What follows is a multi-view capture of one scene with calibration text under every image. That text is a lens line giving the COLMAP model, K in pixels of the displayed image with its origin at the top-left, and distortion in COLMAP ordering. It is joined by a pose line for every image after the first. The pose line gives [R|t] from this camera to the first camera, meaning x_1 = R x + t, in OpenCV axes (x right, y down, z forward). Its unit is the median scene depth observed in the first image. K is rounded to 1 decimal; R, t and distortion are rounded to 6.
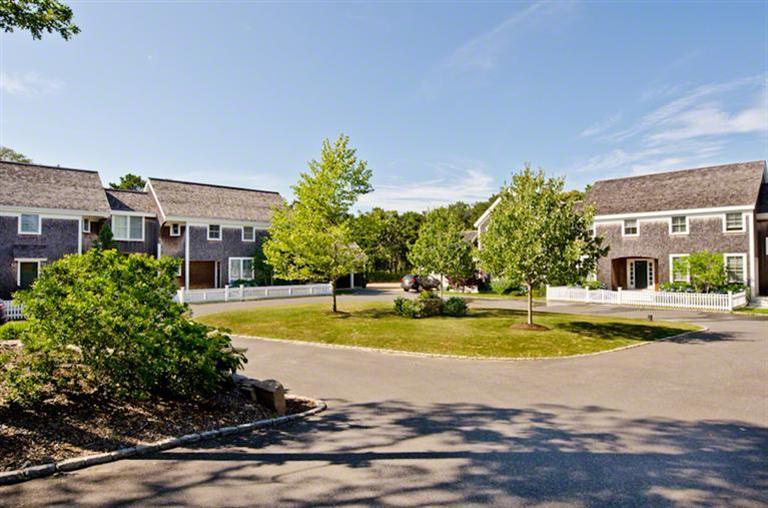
lens RADIAL K [[468.0, 0, 384.0], [0, 468.0, 254.0], [0, 0, 1]] dist [-0.012224, -0.000537]
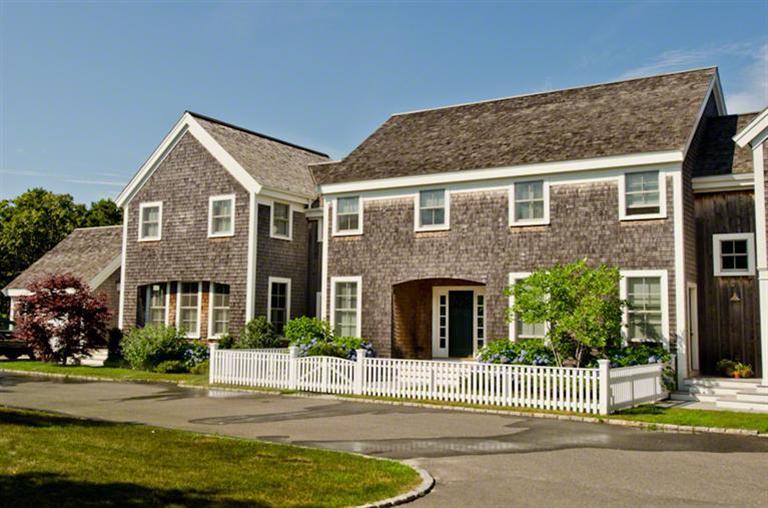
lens RADIAL K [[754.7, 0, 384.0], [0, 754.7, 254.0], [0, 0, 1]] dist [-0.001841, 0.004941]
pose [[0.977650, 0.041412, 0.206118, 0.372806], [-0.025843, 0.996645, -0.077665, 0.039616], [-0.208643, 0.070603, 0.975440, 0.378164]]
